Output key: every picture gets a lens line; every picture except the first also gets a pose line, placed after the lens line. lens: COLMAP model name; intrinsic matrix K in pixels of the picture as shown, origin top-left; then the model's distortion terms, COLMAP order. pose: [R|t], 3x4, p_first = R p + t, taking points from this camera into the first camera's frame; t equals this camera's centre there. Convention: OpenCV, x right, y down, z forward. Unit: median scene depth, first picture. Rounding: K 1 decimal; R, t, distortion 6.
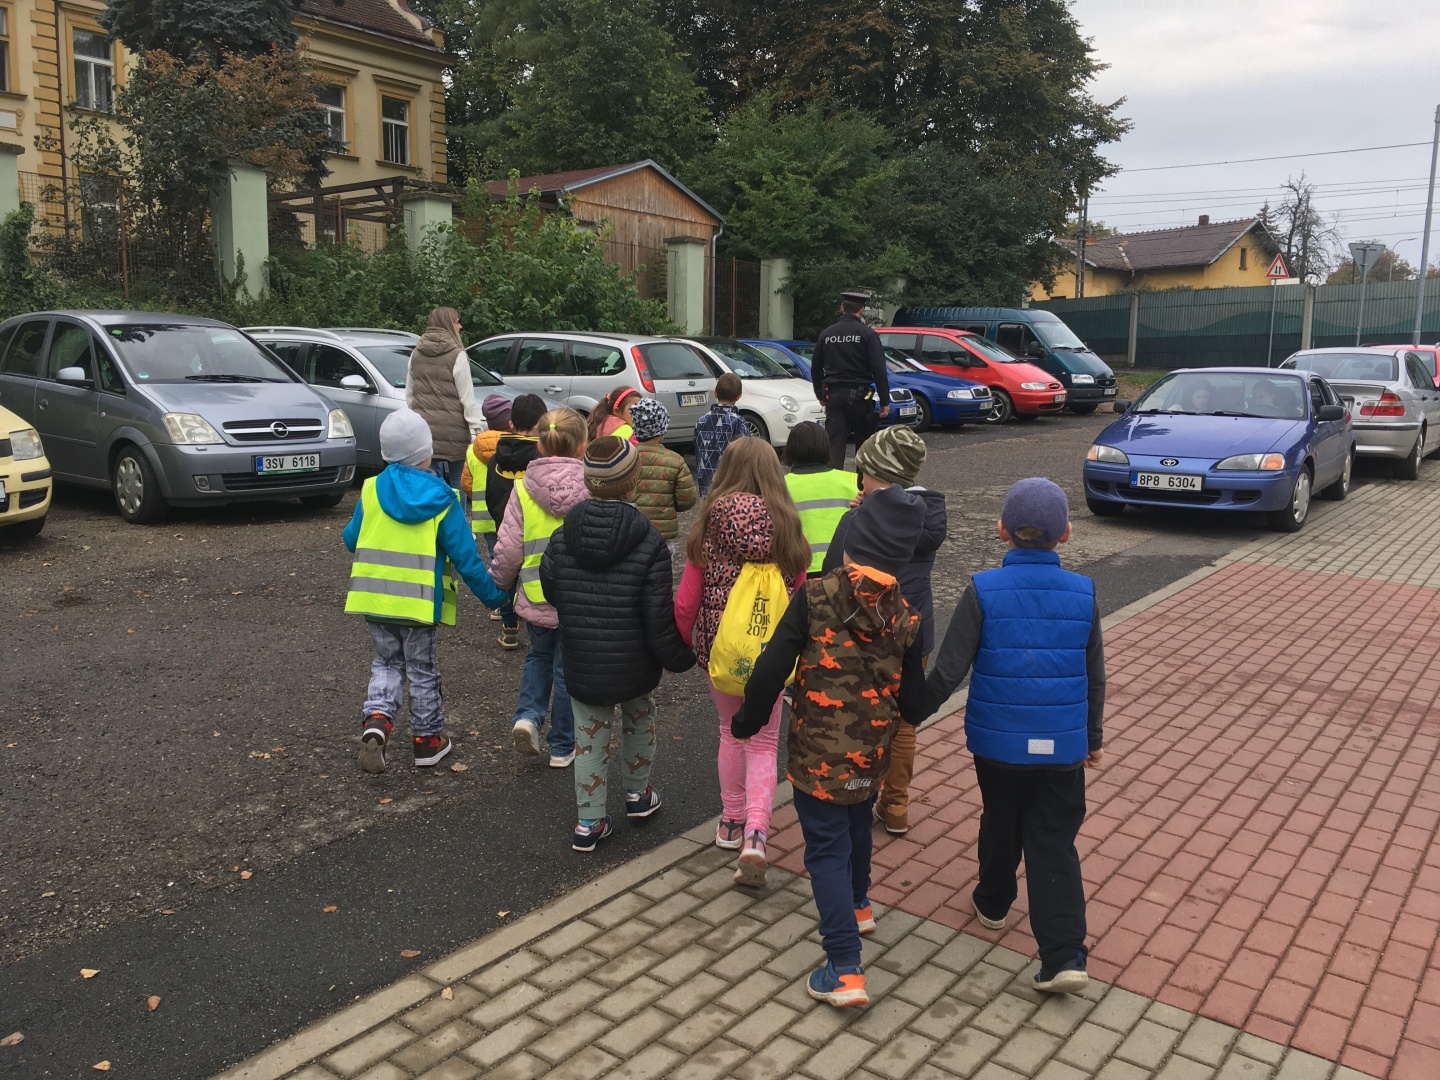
lens RADIAL K [[1226.4, 0, 720.0], [0, 1226.4, 540.0], [0, 0, 1]] dist [0.086421, -0.113292]
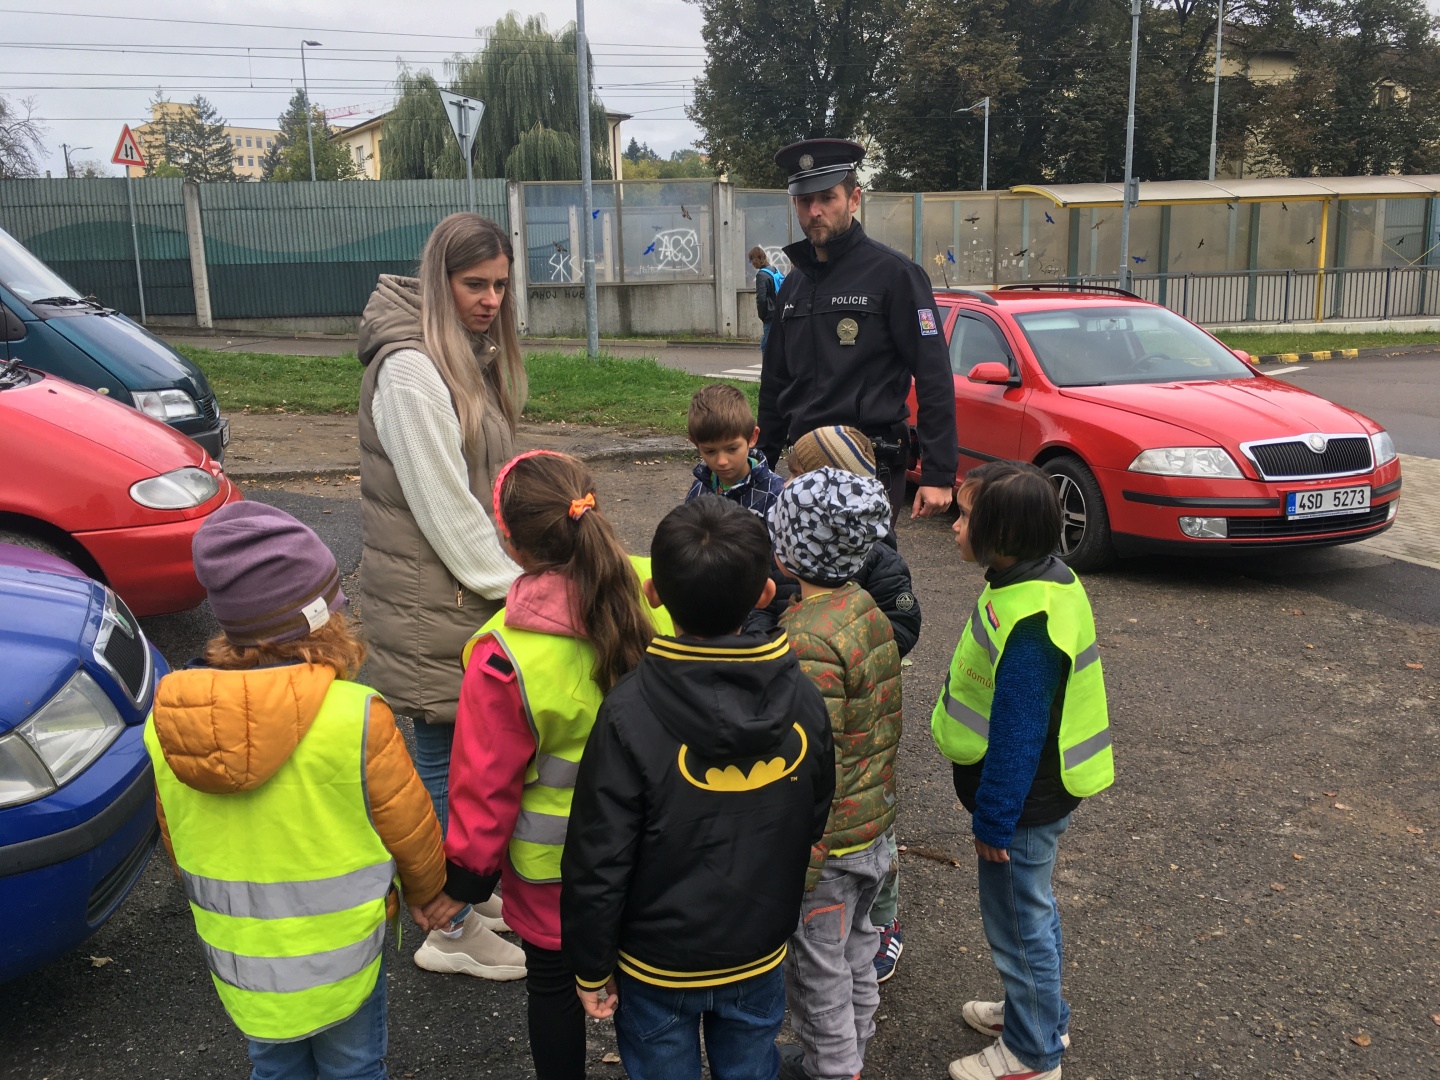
lens RADIAL K [[1226.4, 0, 720.0], [0, 1226.4, 540.0], [0, 0, 1]] dist [0.086421, -0.113292]
pose [[0.531950, -0.179053, 0.827629, 0.105150], [0.130706, 0.983037, 0.128665, -0.112356], [-0.836627, 0.039733, 0.546330, 0.680875]]
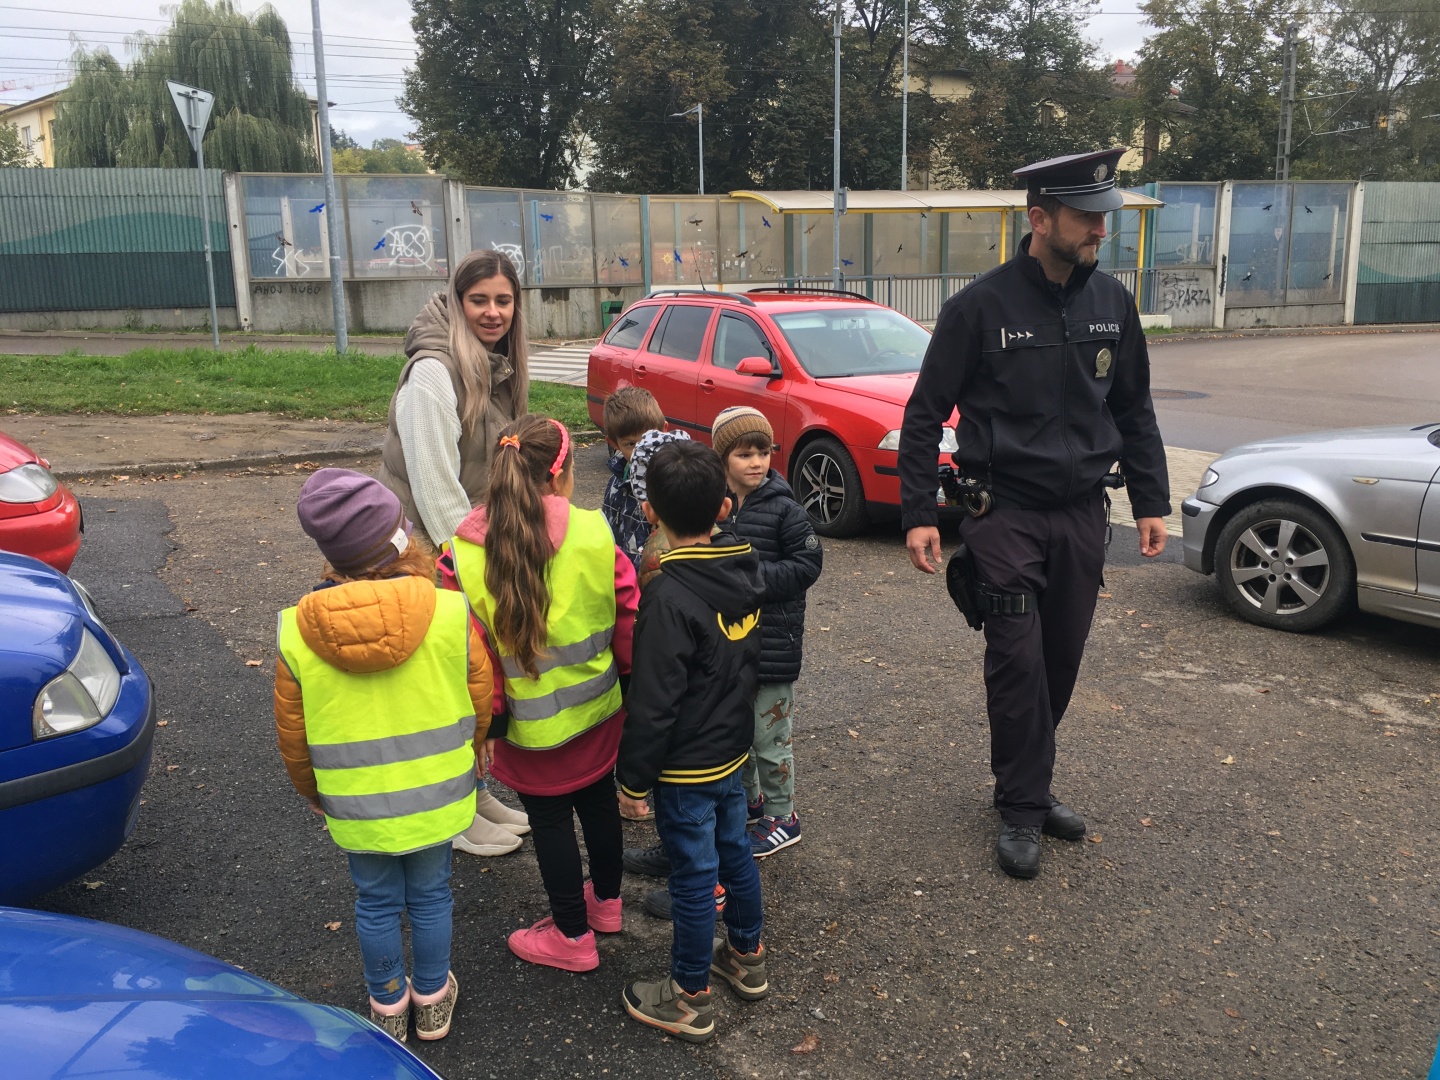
lens RADIAL K [[1226.4, 0, 720.0], [0, 1226.4, 540.0], [0, 0, 1]] dist [0.086421, -0.113292]
pose [[0.328176, -0.199300, 0.923352, 0.069443], [0.138354, 0.977089, 0.161726, -0.114572], [-0.934430, 0.074675, 0.348231, 0.682748]]
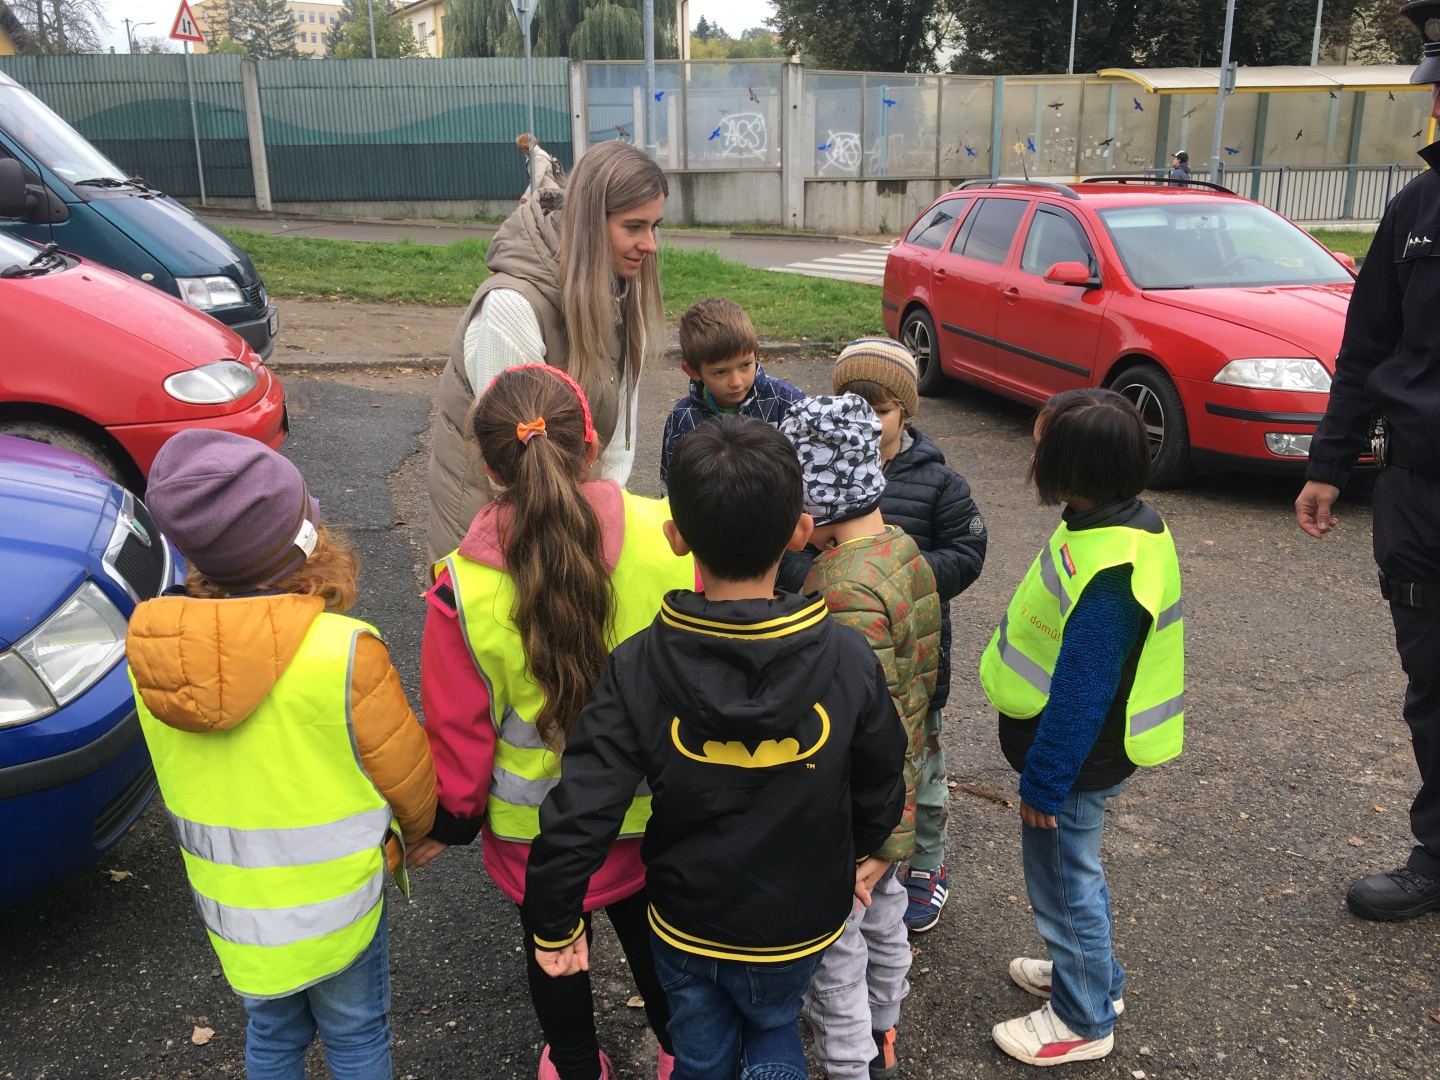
lens RADIAL K [[1232.7, 0, 720.0], [0, 1232.7, 540.0], [0, 0, 1]] dist [0.080869, -0.110714]
pose [[0.576177, -0.232554, 0.783543, 0.113213], [0.114017, 0.972163, 0.204694, -0.113095], [-0.809333, -0.028602, 0.586653, 0.684289]]
